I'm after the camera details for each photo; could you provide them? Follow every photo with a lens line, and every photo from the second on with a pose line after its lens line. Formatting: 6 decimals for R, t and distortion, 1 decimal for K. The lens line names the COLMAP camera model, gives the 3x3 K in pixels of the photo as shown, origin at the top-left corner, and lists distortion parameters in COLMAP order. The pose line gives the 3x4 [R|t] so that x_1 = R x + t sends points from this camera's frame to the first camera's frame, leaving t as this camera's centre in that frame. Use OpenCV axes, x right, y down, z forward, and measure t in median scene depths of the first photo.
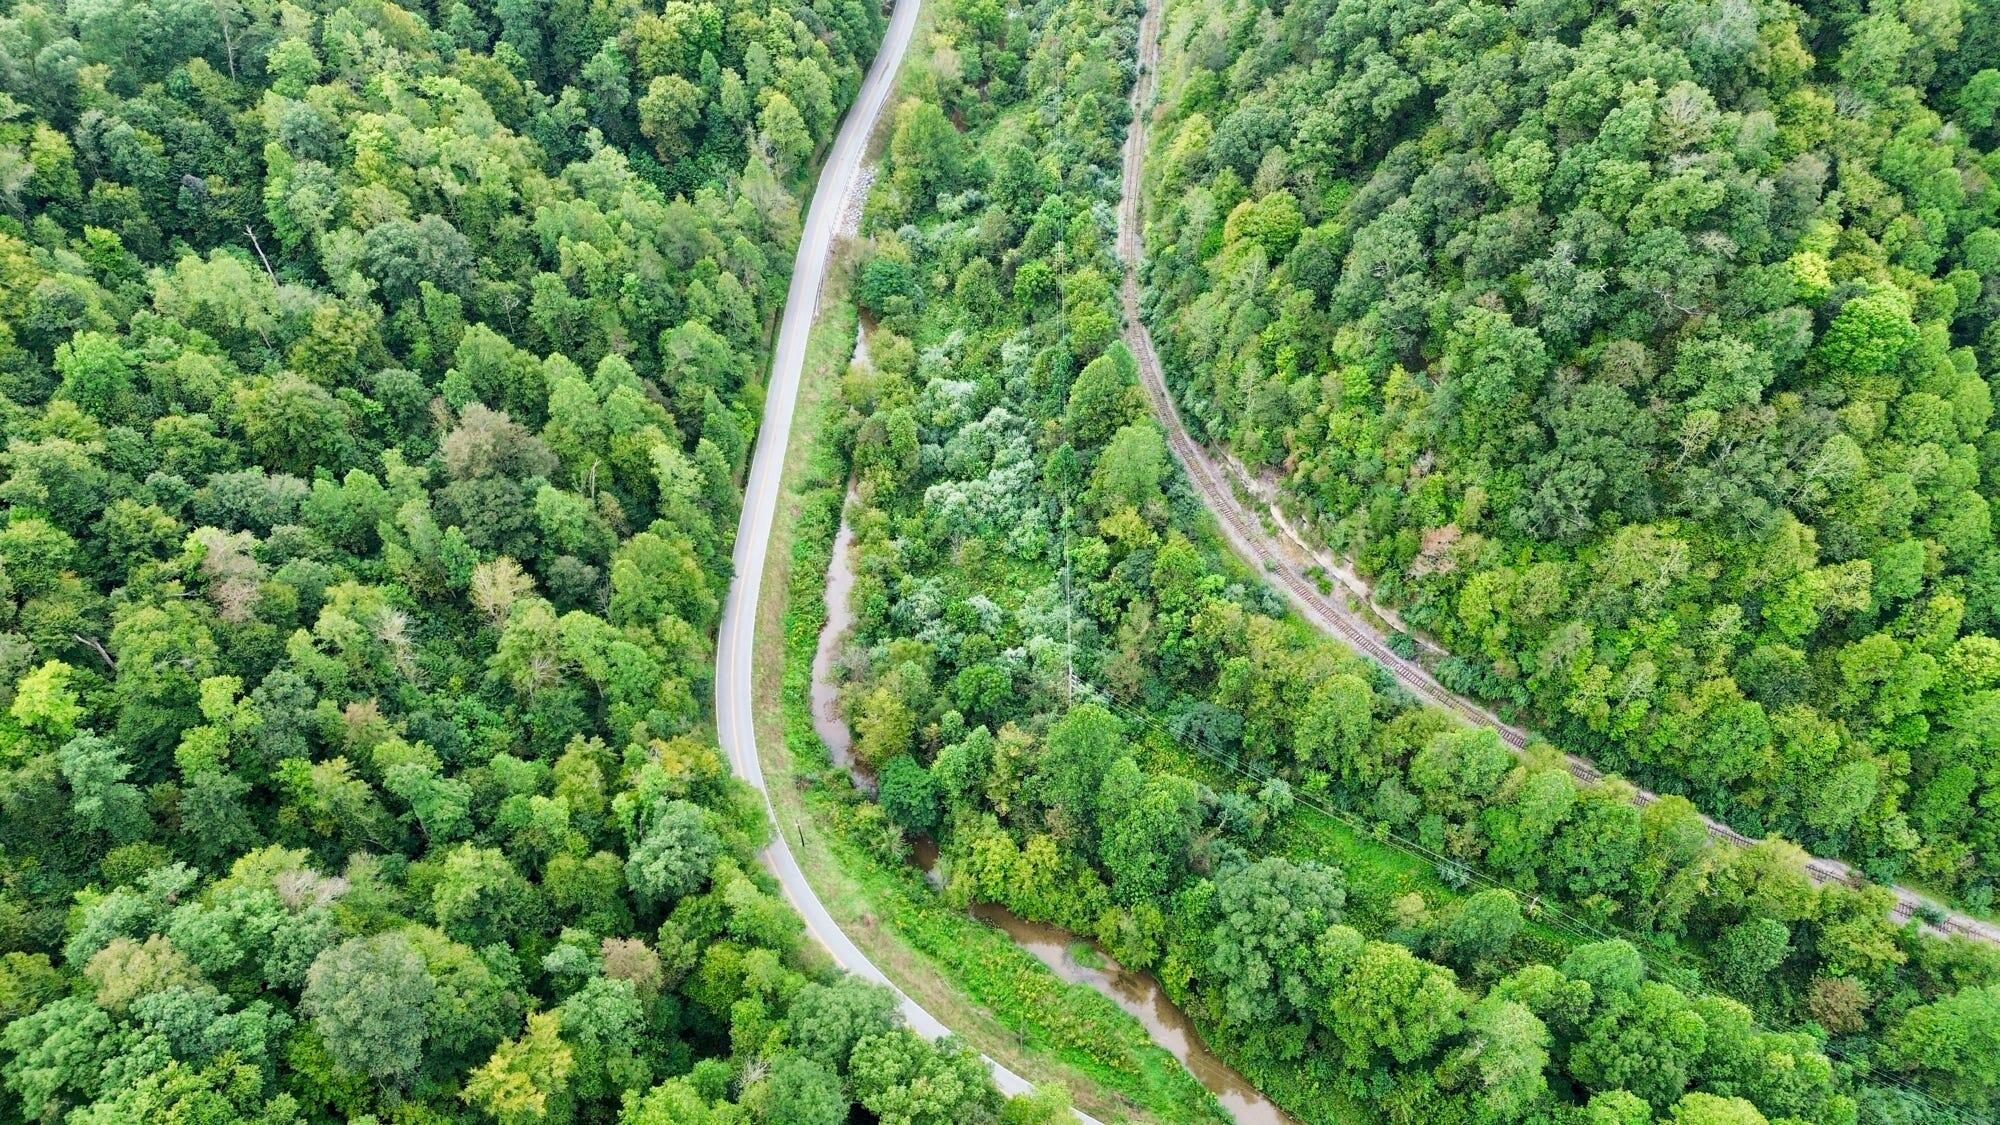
lens RADIAL K [[1409.6, 0, 998.7], [0, 1409.6, 555.3], [0, 0, 1]] dist [0.089241, -0.084701]
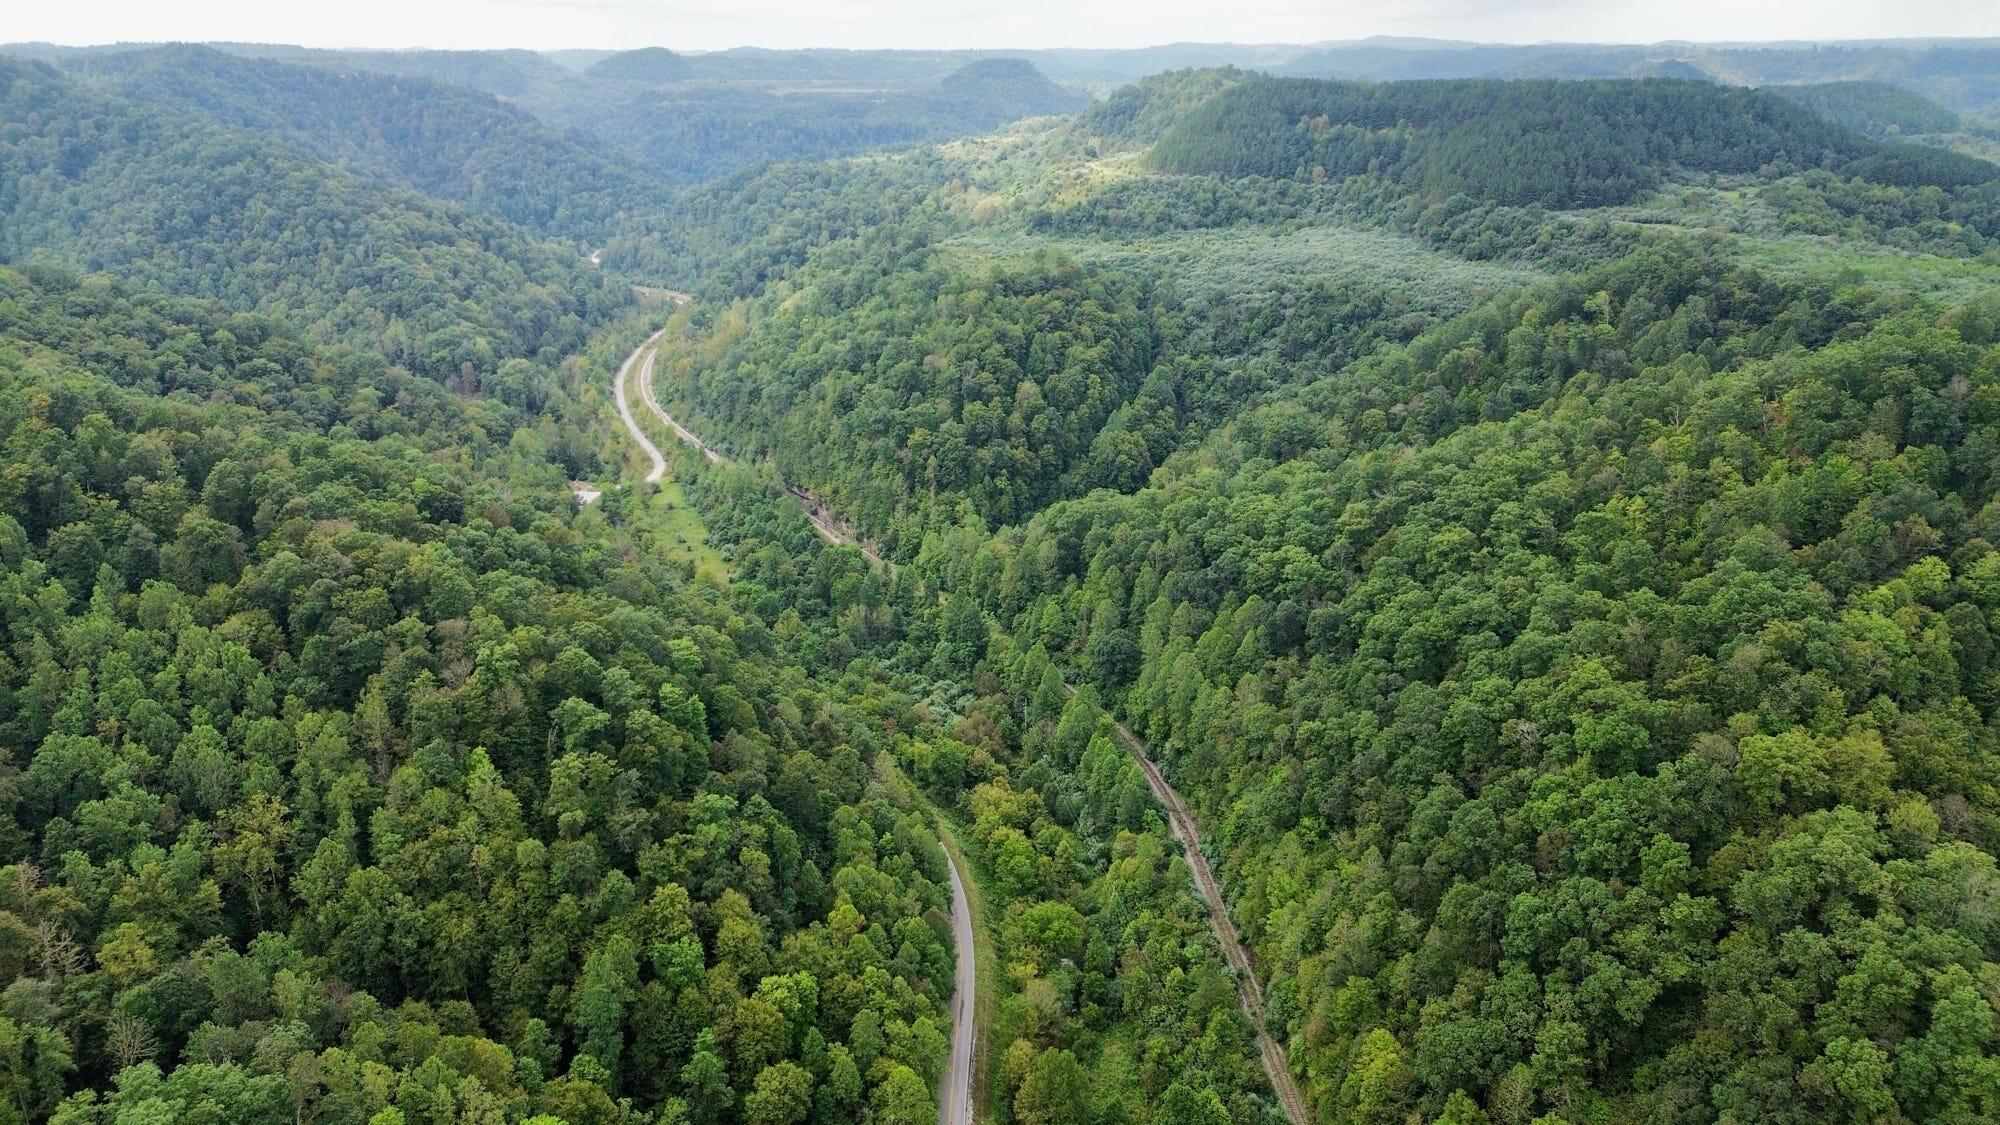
lens RADIAL K [[1414.2, 0, 1003.1], [0, 1414.2, 560.3], [0, 0, 1]] dist [0.080499, -0.080212]
pose [[0.979649, -0.076721, 0.185479, -0.272614], [0.164643, 0.835703, -0.523920, -0.131687], [-0.114810, 0.543796, 0.831327, 0.106578]]
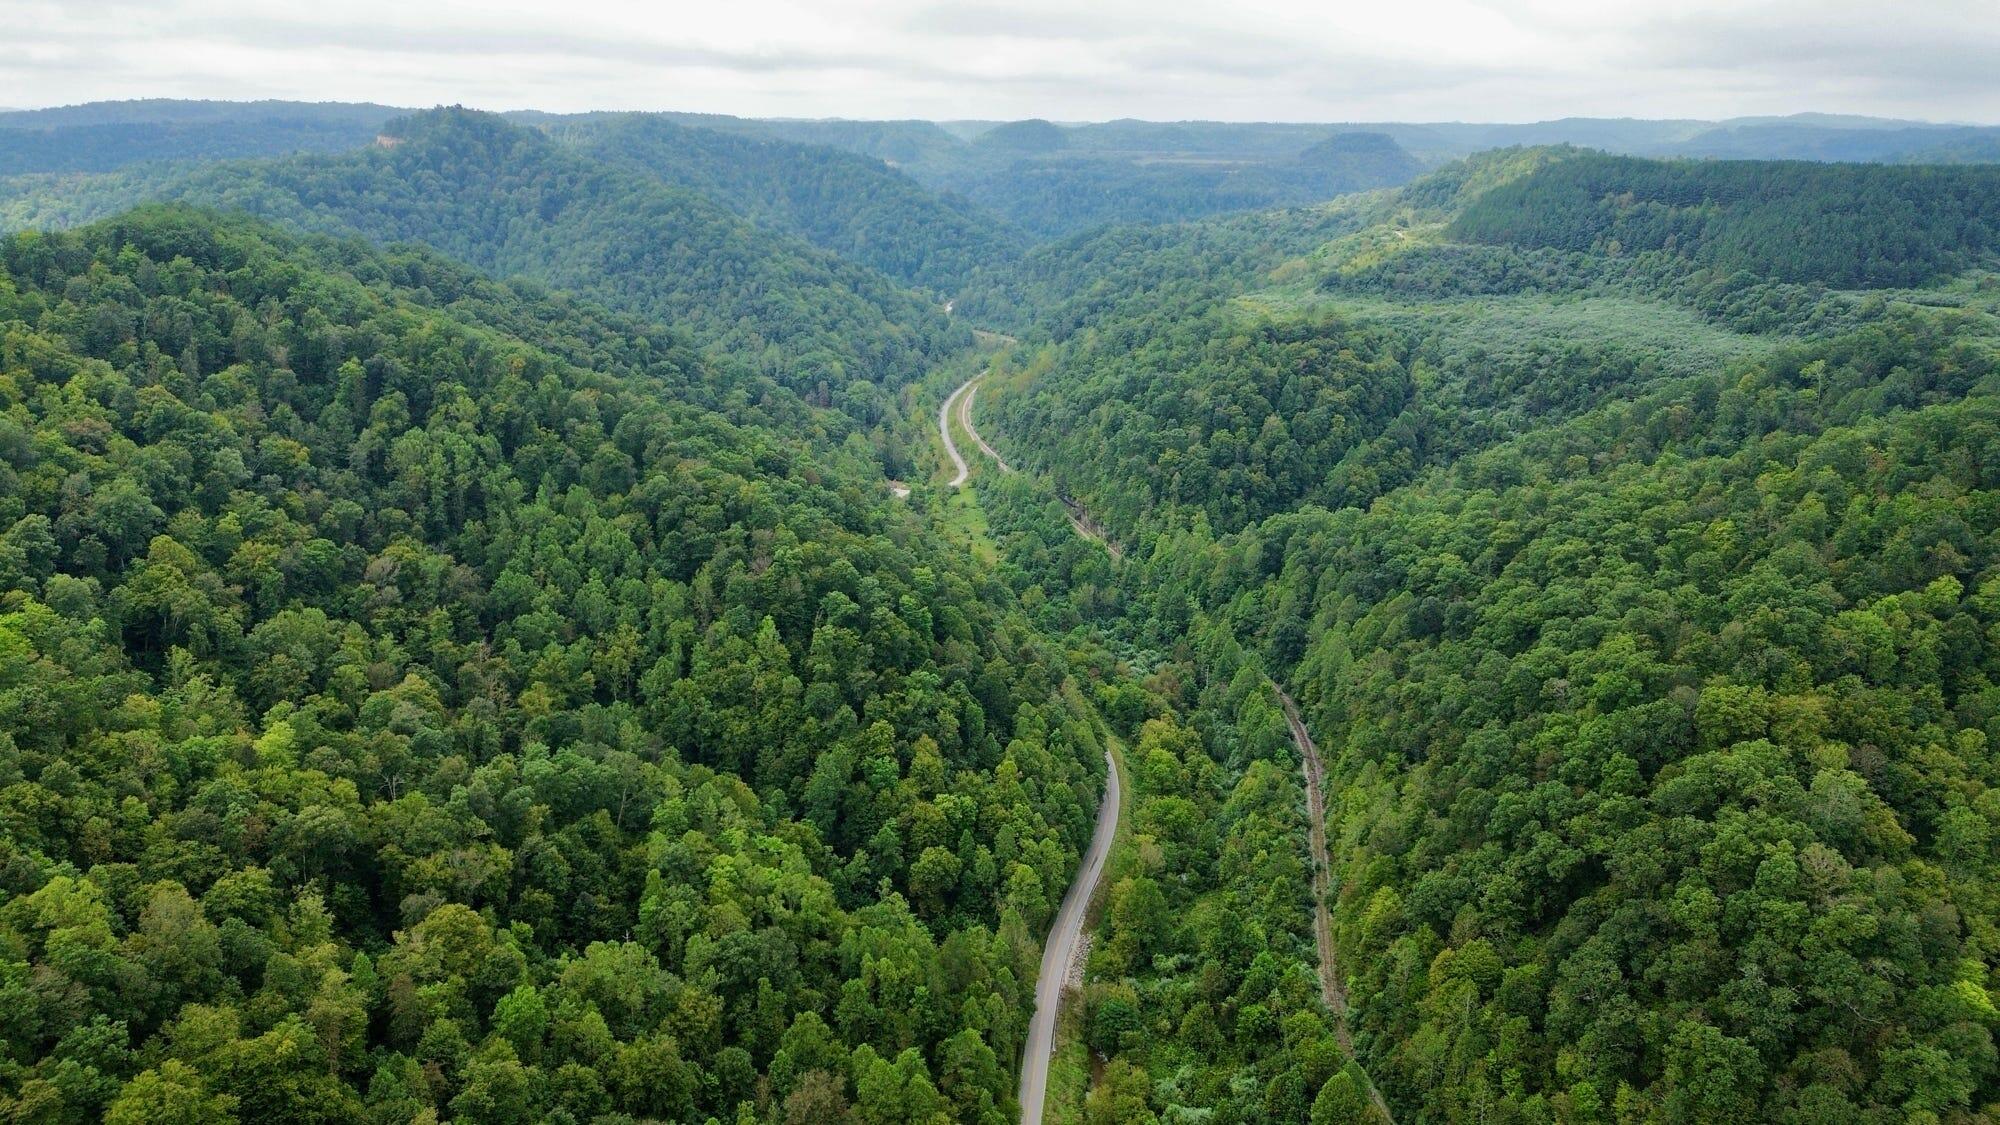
lens RADIAL K [[1403.3, 0, 1000.0], [0, 1403.3, 562.5], [0, 0, 1]] dist [0.073989, -0.074043]
pose [[0.998545, 0.019778, -0.050165, -0.141569], [-0.044976, 0.818681, -0.572484, 0.175550], [0.029746, 0.573908, 0.818380, -0.141880]]
